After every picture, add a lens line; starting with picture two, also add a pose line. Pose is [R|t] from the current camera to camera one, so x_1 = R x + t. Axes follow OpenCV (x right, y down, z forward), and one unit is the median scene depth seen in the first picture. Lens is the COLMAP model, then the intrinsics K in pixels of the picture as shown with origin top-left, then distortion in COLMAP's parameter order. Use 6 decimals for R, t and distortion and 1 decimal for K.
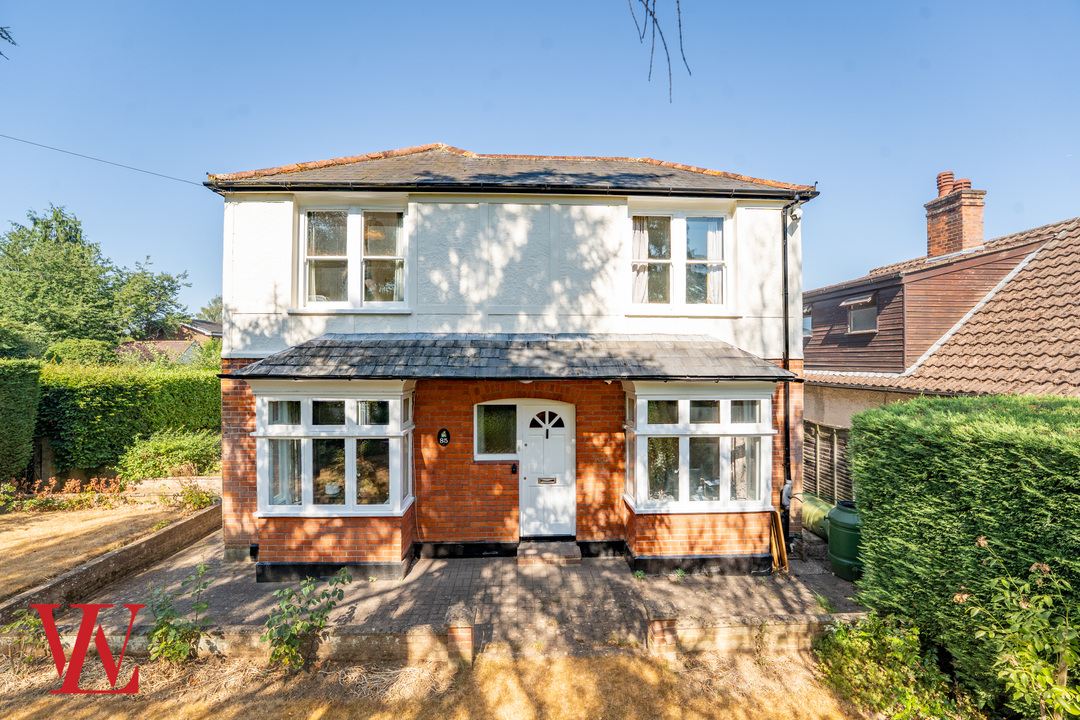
lens RADIAL K [[445.6, 0, 547.6], [0, 445.6, 364.3], [0, 0, 1]] dist [-0.012533, 0.000168]
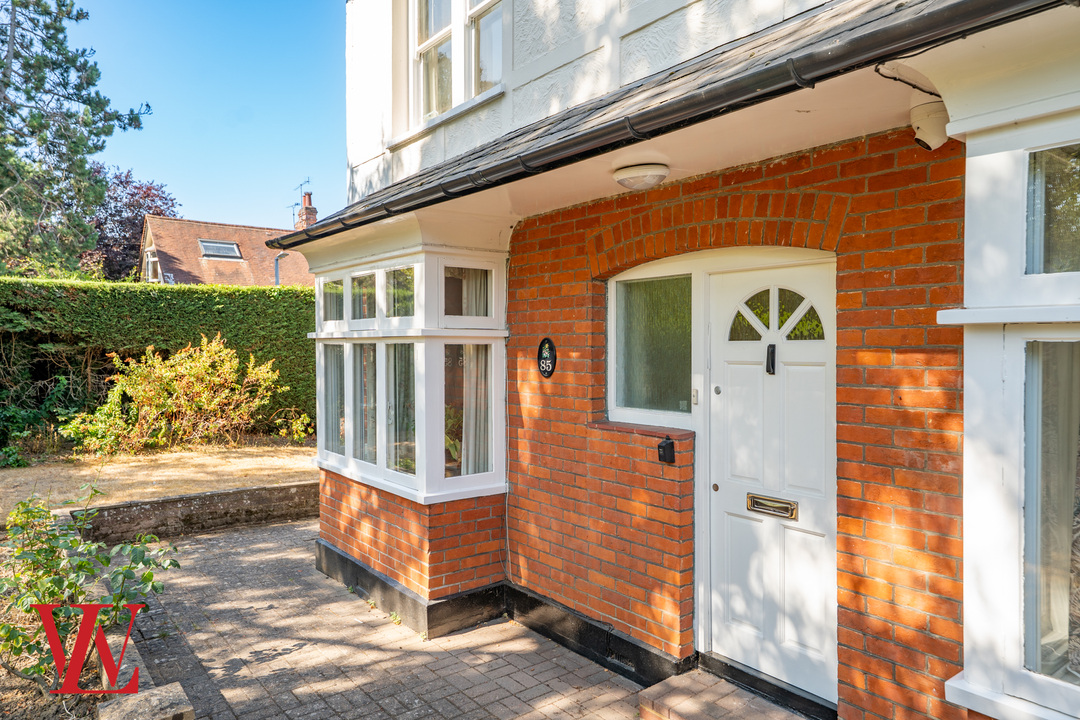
lens RADIAL K [[722.0, 0, 540.0], [0, 722.0, 360.0], [0, 0, 1]] dist [0.001567, 0.000503]
pose [[0.569484, 0.011818, -0.821917, 0.338354], [-0.000403, 0.999901, 0.014098, 0.155271], [0.822002, -0.007697, 0.569433, 0.595865]]
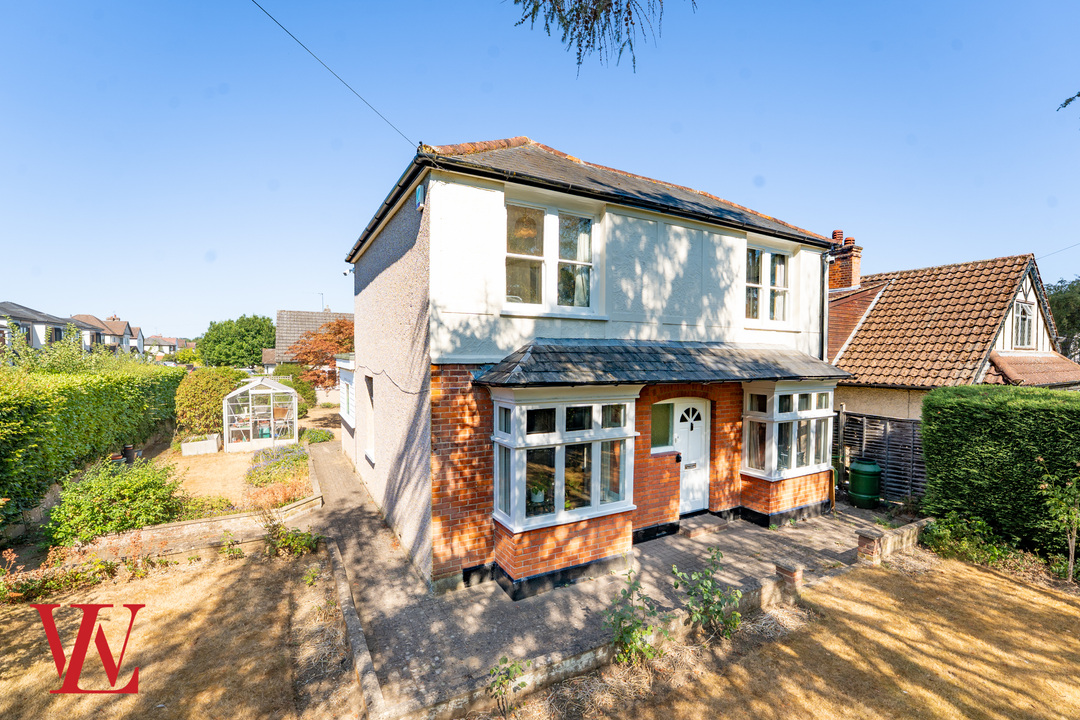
lens RADIAL K [[480.9, 0, 564.5], [0, 480.9, 375.5], [0, 0, 1]] dist [-0.018449, 0.000103]
pose [[0.879479, -0.014408, 0.475720, -0.928576], [-0.005389, 0.999176, 0.040225, -0.028029], [-0.475908, -0.037941, 0.878677, 0.055747]]
